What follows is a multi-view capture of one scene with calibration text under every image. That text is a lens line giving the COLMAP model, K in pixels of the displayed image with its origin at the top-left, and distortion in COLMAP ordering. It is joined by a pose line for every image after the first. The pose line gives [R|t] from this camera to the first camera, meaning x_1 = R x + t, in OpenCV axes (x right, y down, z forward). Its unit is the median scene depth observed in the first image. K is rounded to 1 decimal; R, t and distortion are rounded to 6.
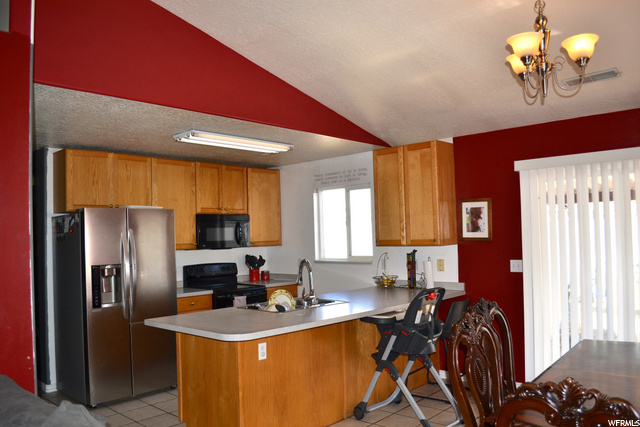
lens RADIAL K [[514.8, 0, 320.0], [0, 514.8, 213.5], [0, 0, 1]] dist [-0.083741, 0.011395]
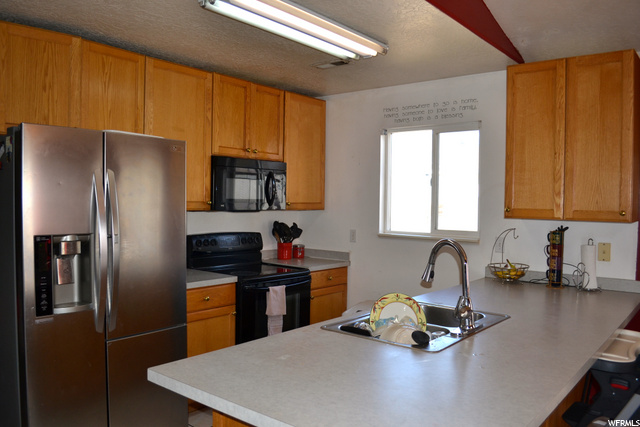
lens RADIAL K [[514.8, 0, 320.0], [0, 514.8, 213.5], [0, 0, 1]] dist [-0.083741, 0.011395]
pose [[0.997261, 0.041833, 0.061002, -0.143812], [-0.045869, 0.996743, 0.066335, 0.024610], [-0.058028, -0.068951, 0.995931, 0.354448]]
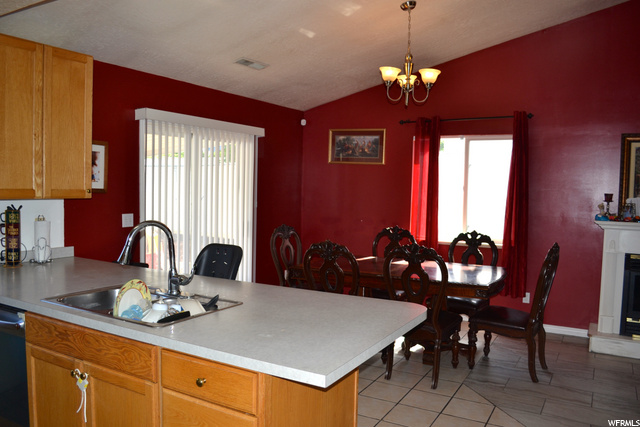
lens RADIAL K [[514.8, 0, 320.0], [0, 514.8, 213.5], [0, 0, 1]] dist [-0.083741, 0.011395]
pose [[-0.227501, -0.029392, 0.973334, -0.474048], [-0.056656, 0.998251, 0.016902, 0.044456], [-0.972128, -0.051300, -0.228768, 0.700213]]
